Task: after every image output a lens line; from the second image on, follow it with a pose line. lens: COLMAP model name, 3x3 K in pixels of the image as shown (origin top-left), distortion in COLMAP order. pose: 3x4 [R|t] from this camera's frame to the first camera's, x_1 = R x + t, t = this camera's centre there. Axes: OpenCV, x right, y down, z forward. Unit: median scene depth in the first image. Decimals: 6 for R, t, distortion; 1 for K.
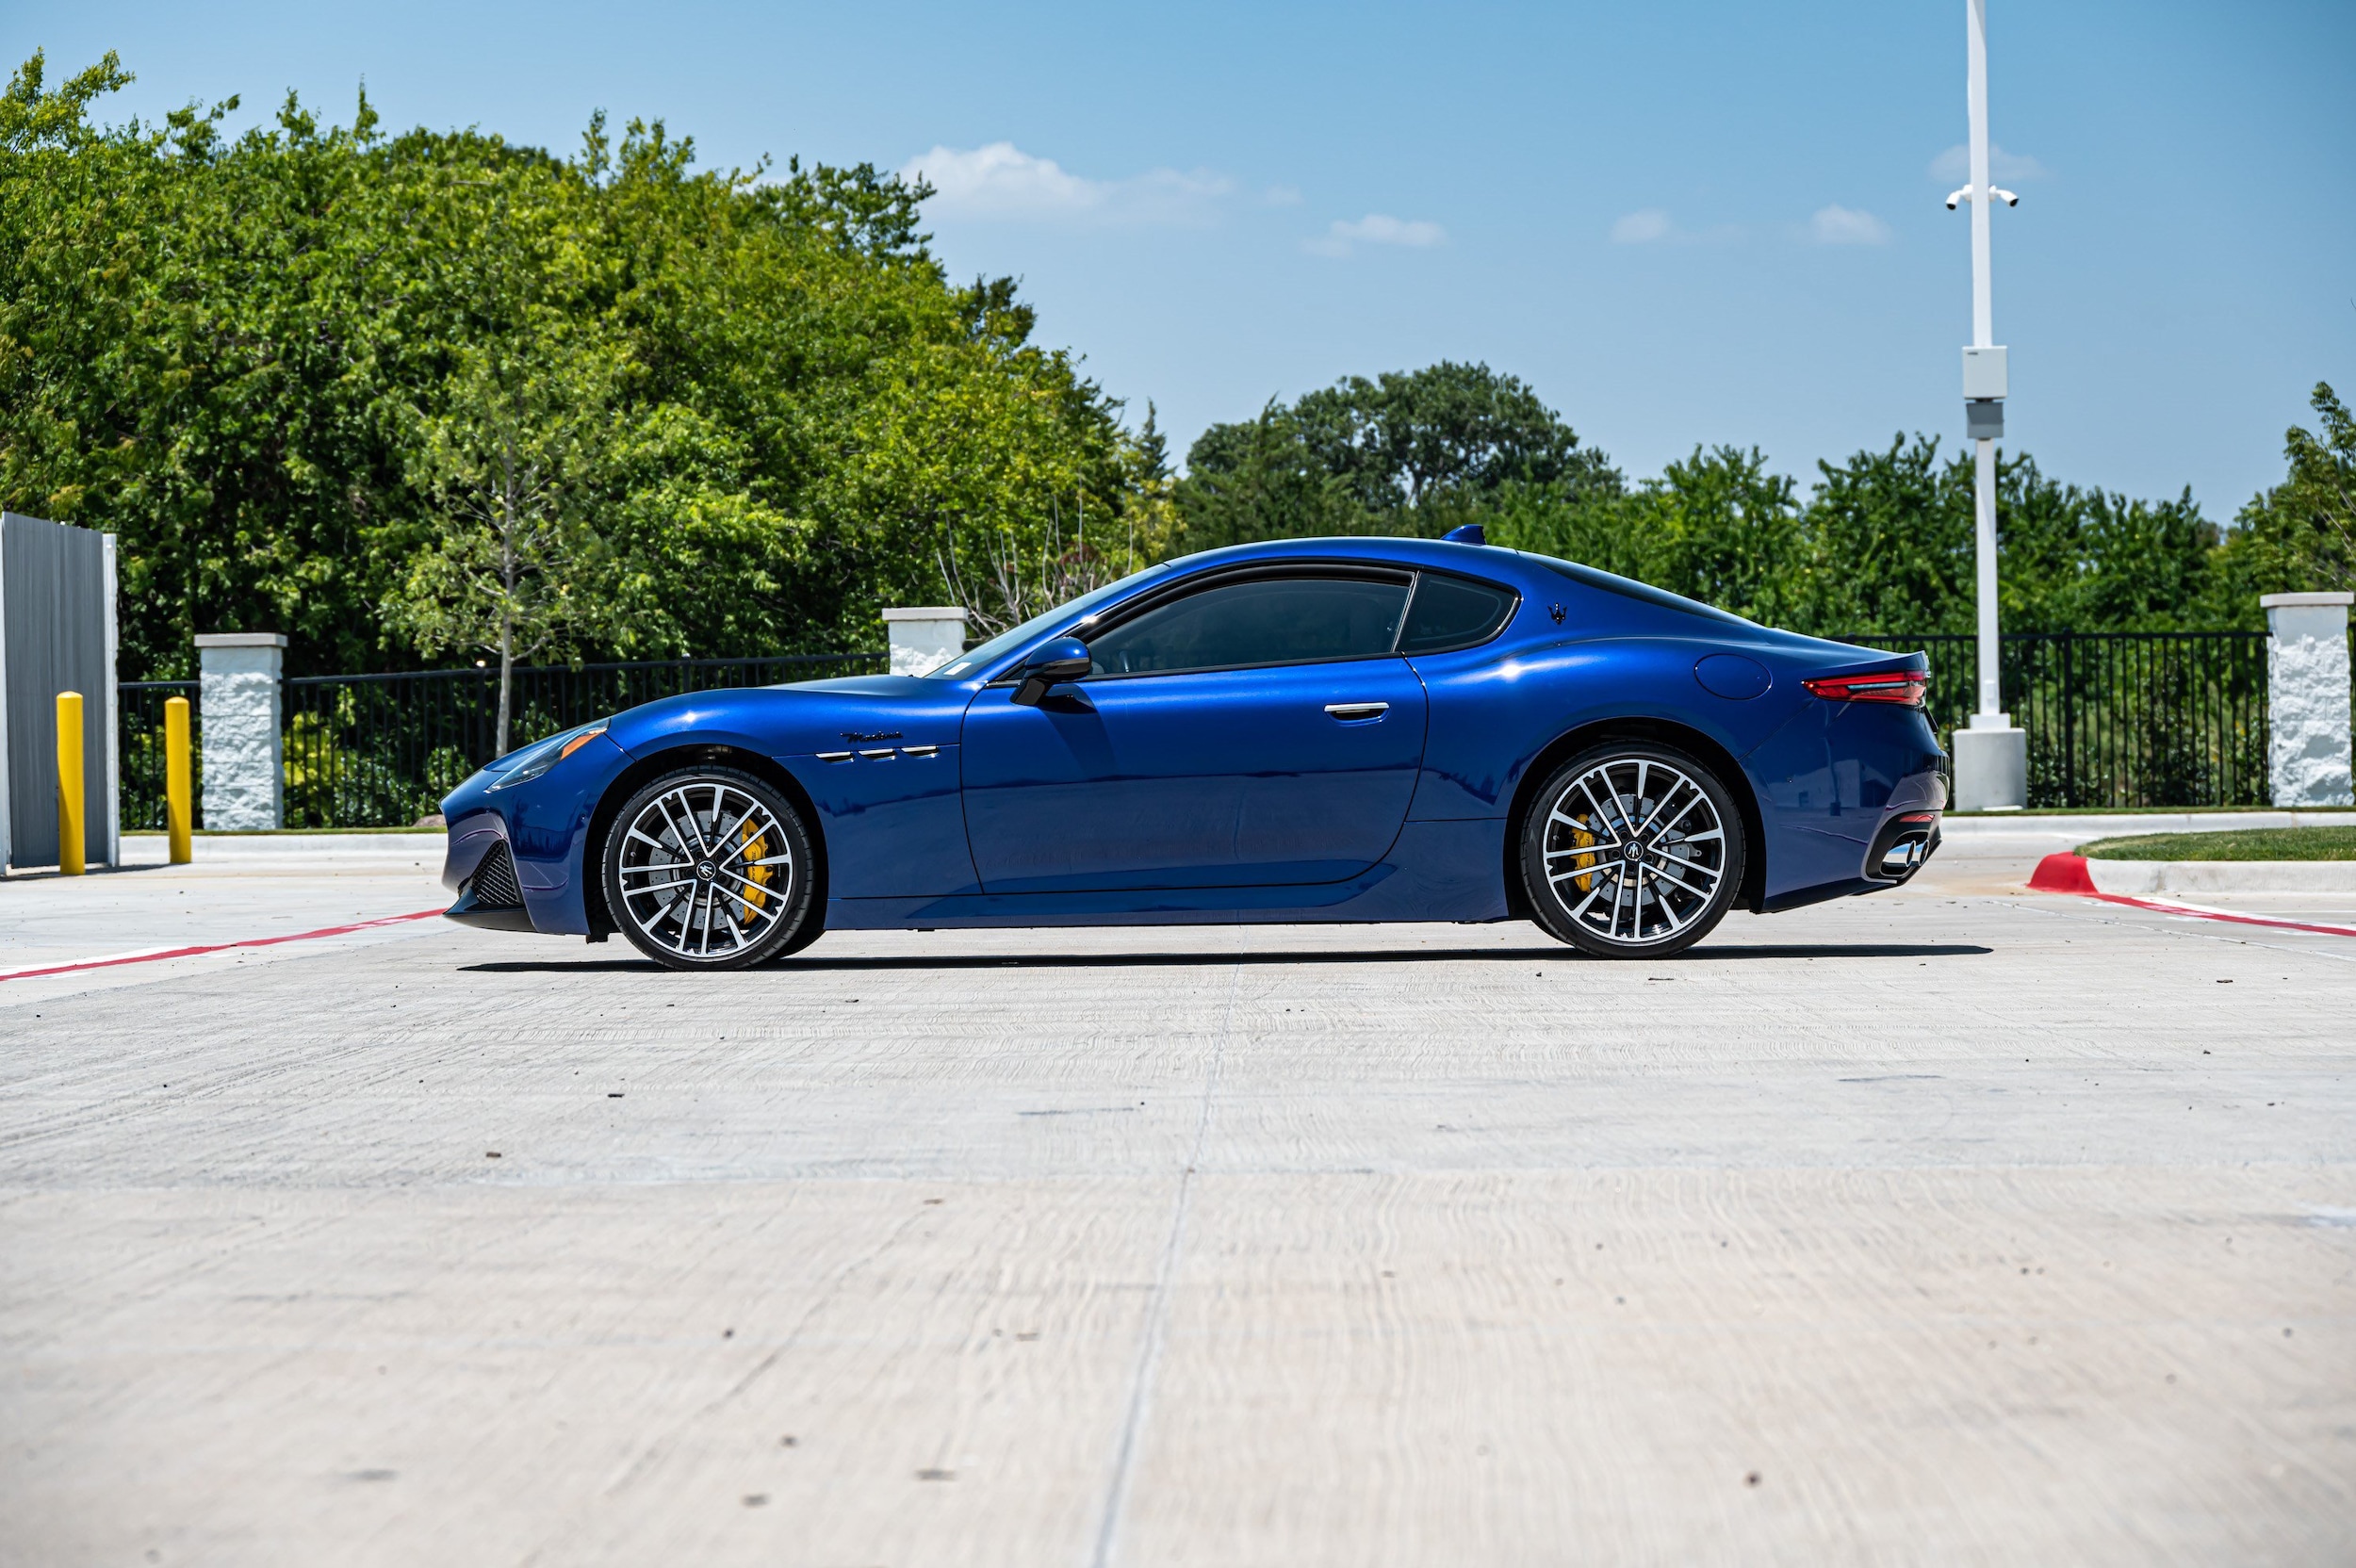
lens RADIAL K [[7353.2, 0, 1078.5], [0, 7353.2, 782.7], [0, 0, 1]] dist [-0.039977, -0.068917]
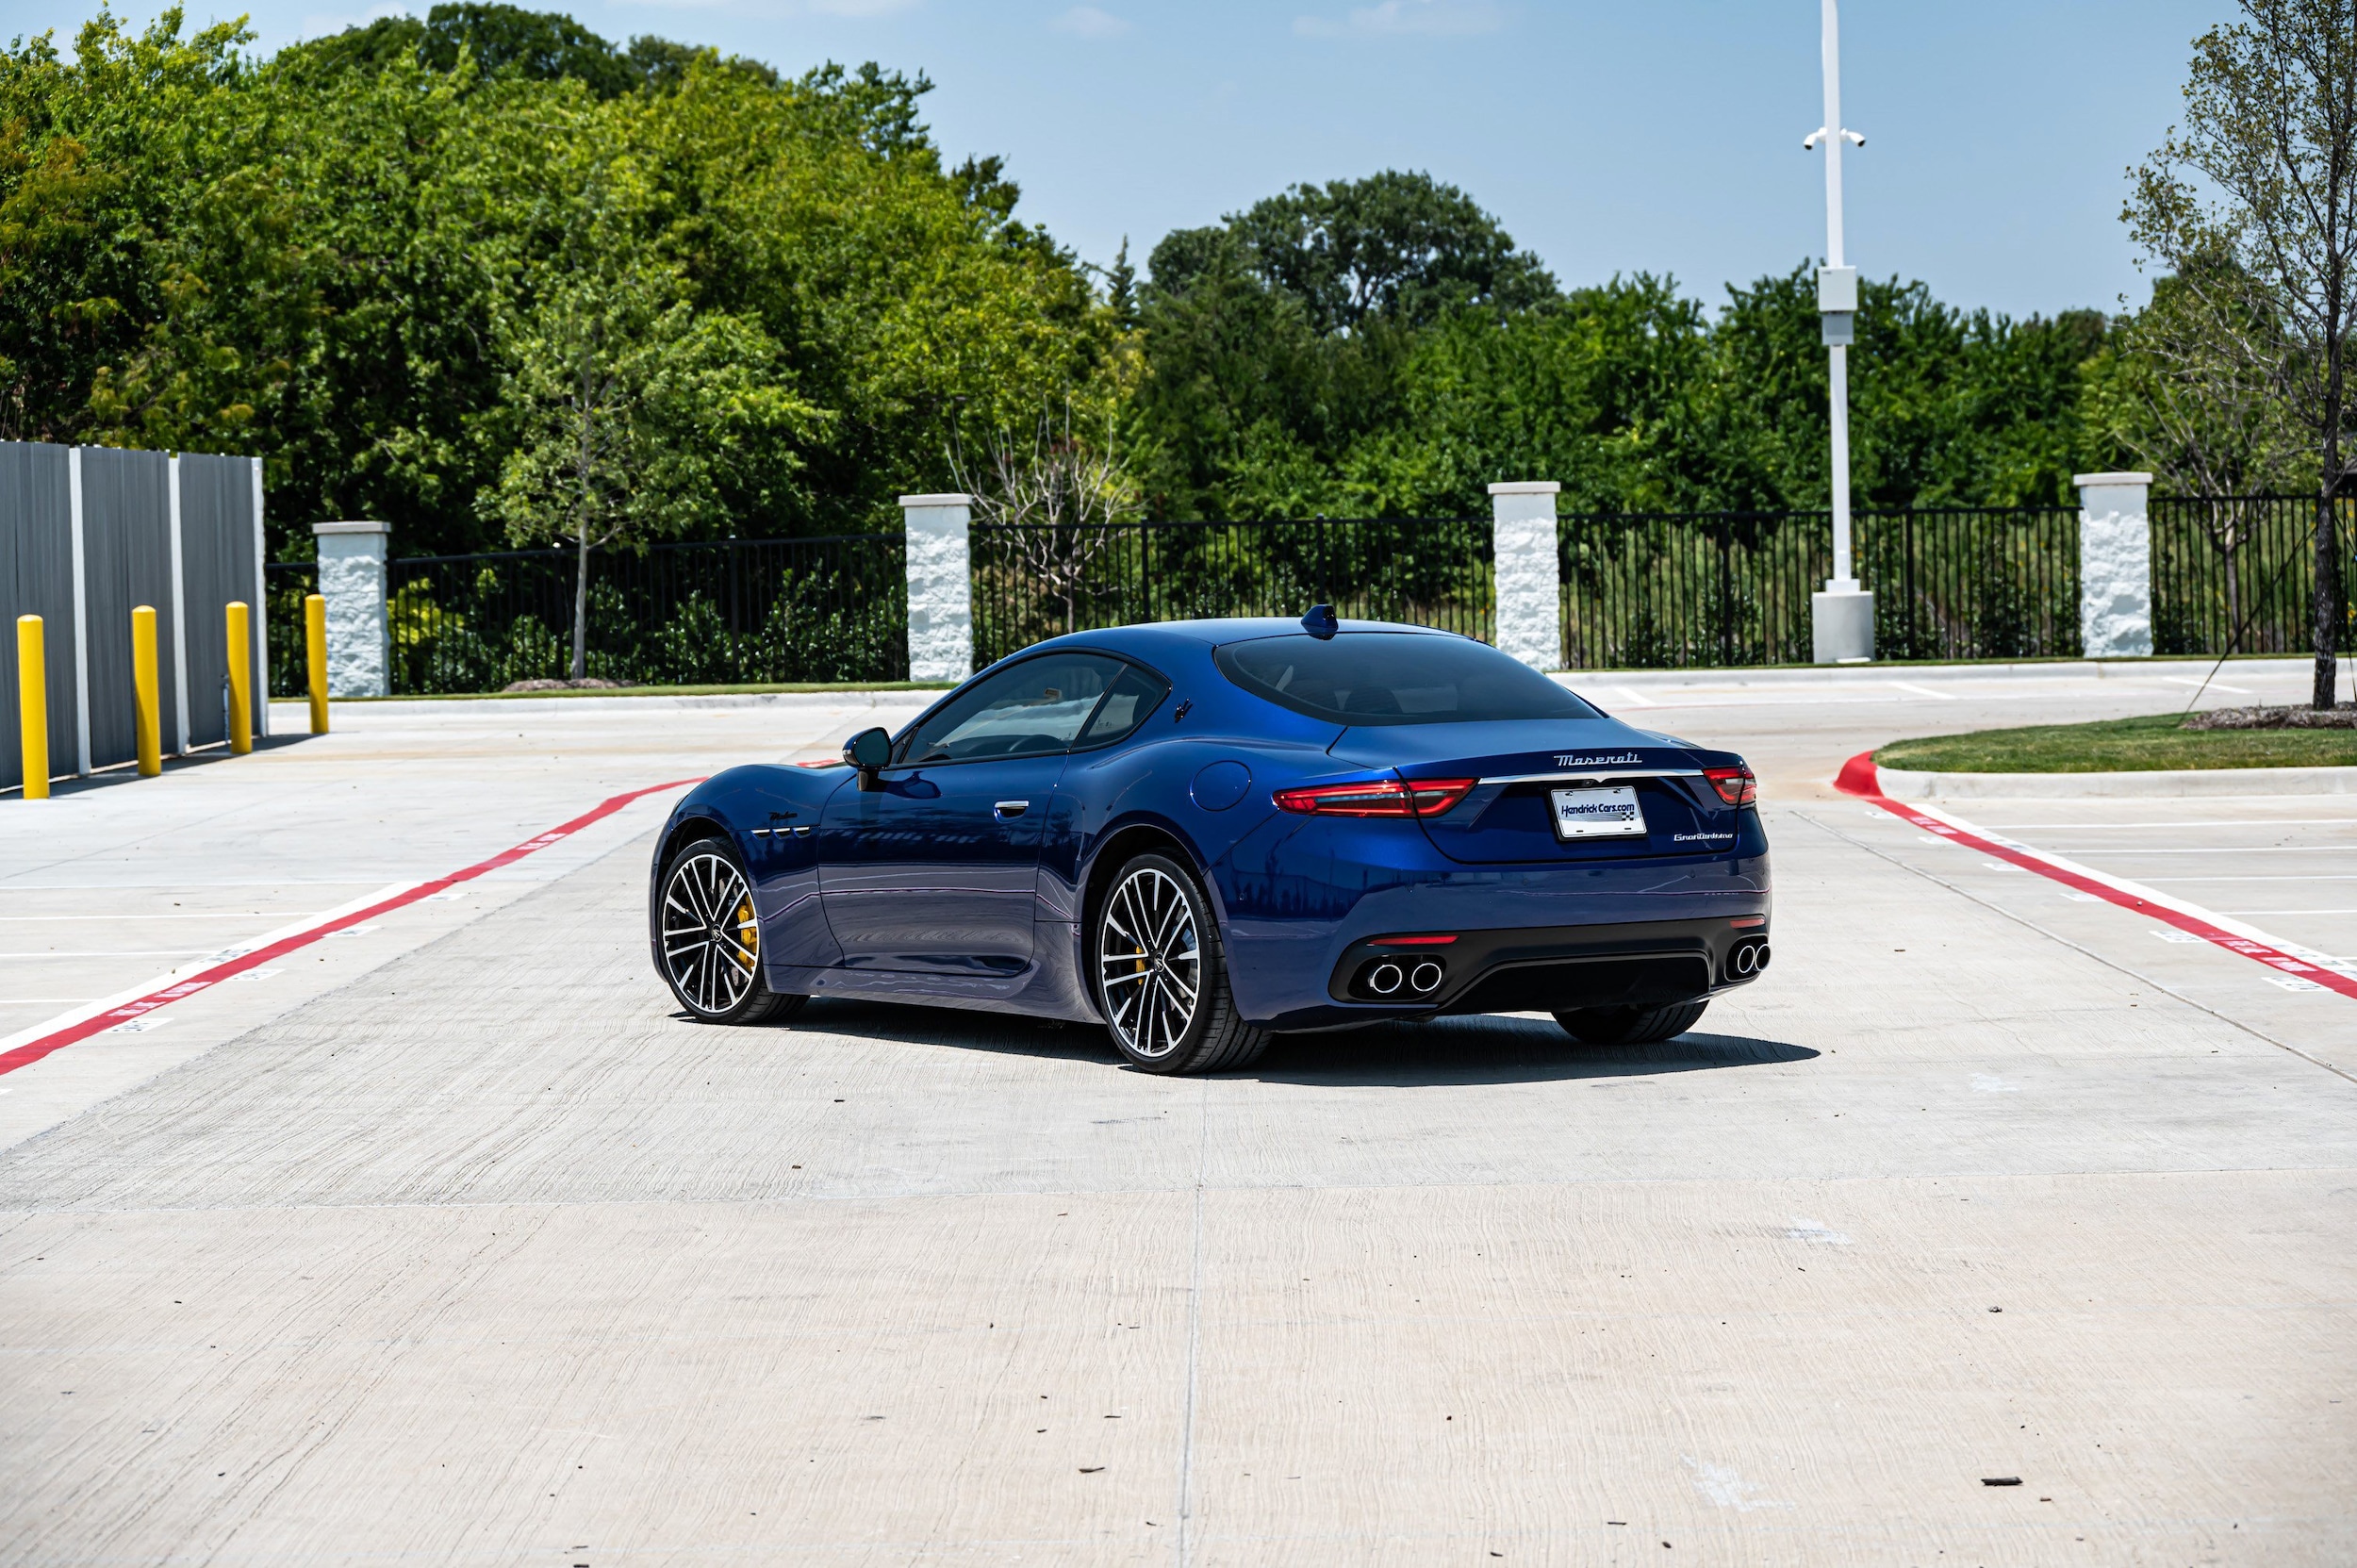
lens RADIAL K [[7119.5, 0, 1139.1], [0, 7119.5, 784.2], [0, 0, 1]] dist [0.047373, -1.688991]
pose [[0.999873, -0.008612, 0.013408, -0.004153], [0.008091, 0.999230, 0.038385, -0.020933], [-0.013728, -0.038272, 0.999173, -0.136766]]
